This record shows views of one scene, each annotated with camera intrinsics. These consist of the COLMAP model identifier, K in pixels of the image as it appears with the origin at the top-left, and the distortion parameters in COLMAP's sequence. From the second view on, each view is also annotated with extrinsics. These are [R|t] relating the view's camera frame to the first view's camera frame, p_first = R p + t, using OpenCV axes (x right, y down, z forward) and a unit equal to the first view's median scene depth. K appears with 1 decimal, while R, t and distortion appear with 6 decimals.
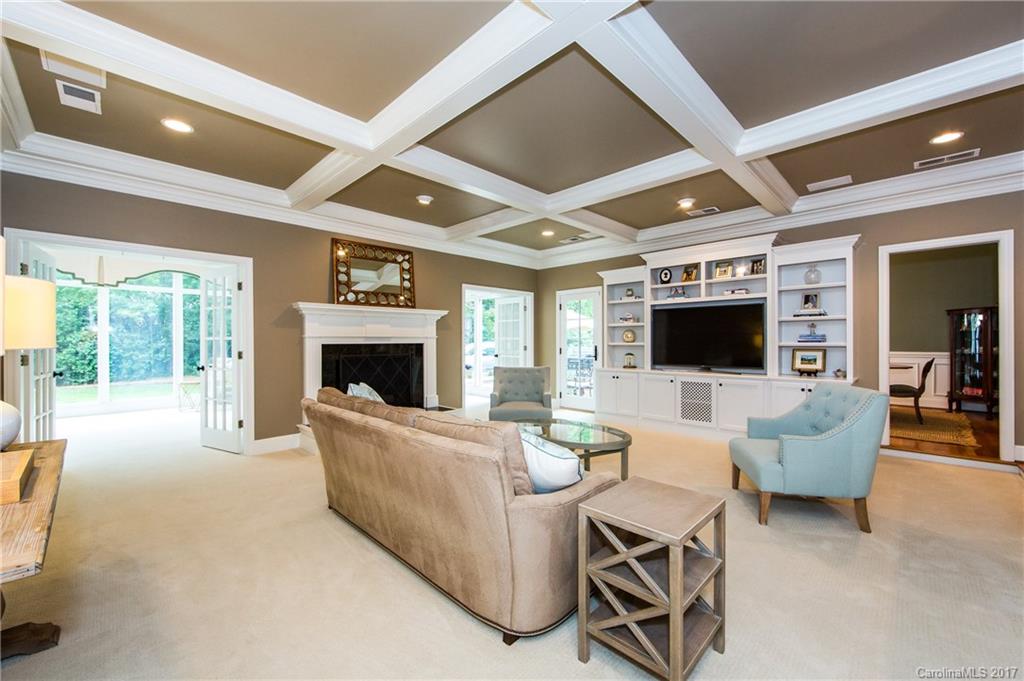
lens RADIAL K [[405.7, 0, 514.9], [0, 405.7, 342.5], [0, 0, 1]] dist [-0.000896, -0.000043]
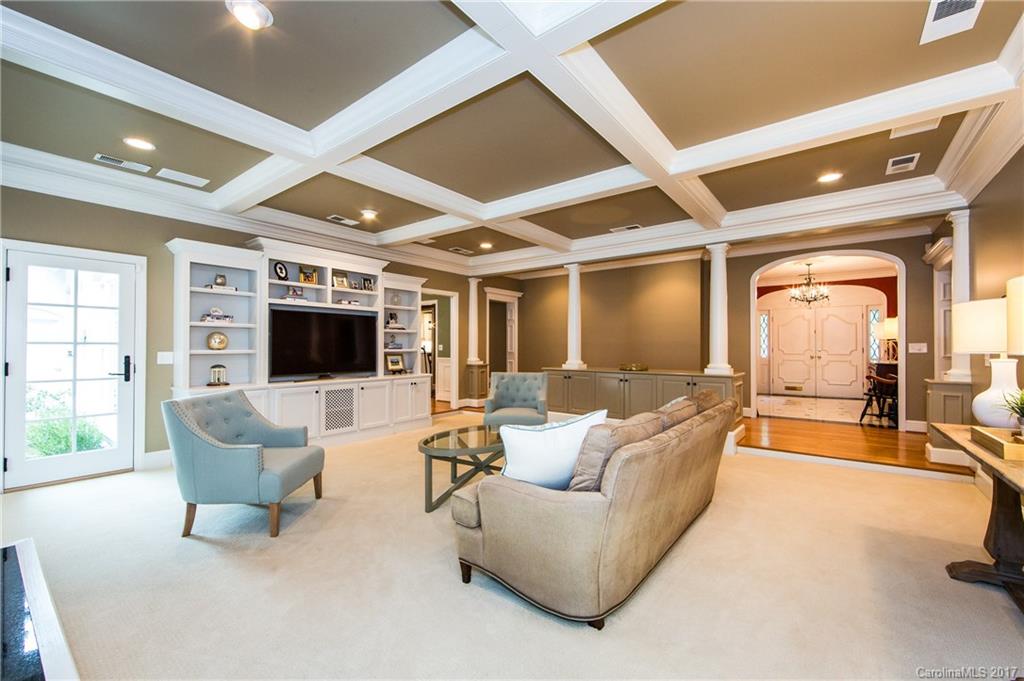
lens RADIAL K [[405.7, 0, 508.7], [0, 405.7, 344.4], [0, 0, 1]] dist [-0.000896, -0.000043]
pose [[-0.089694, 0.009466, 0.995924, -0.519633], [0.003137, 0.999953, -0.009222, -0.001689], [-0.995964, 0.002297, -0.089720, 0.611163]]
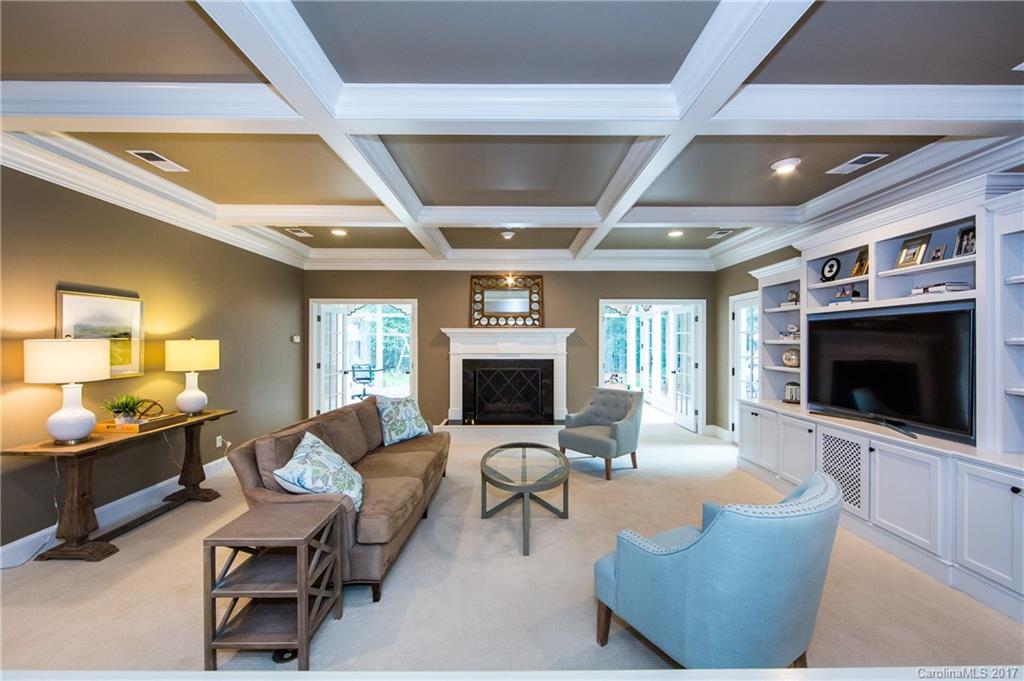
lens RADIAL K [[405.7, 0, 513.6], [0, 405.7, 337.6], [0, 0, 1]] dist [-0.000896, -0.000043]
pose [[0.701804, -0.004839, -0.712353, 0.485219], [-0.005930, 0.999903, -0.012635, -0.043024], [0.712345, 0.013092, 0.701707, 0.178574]]
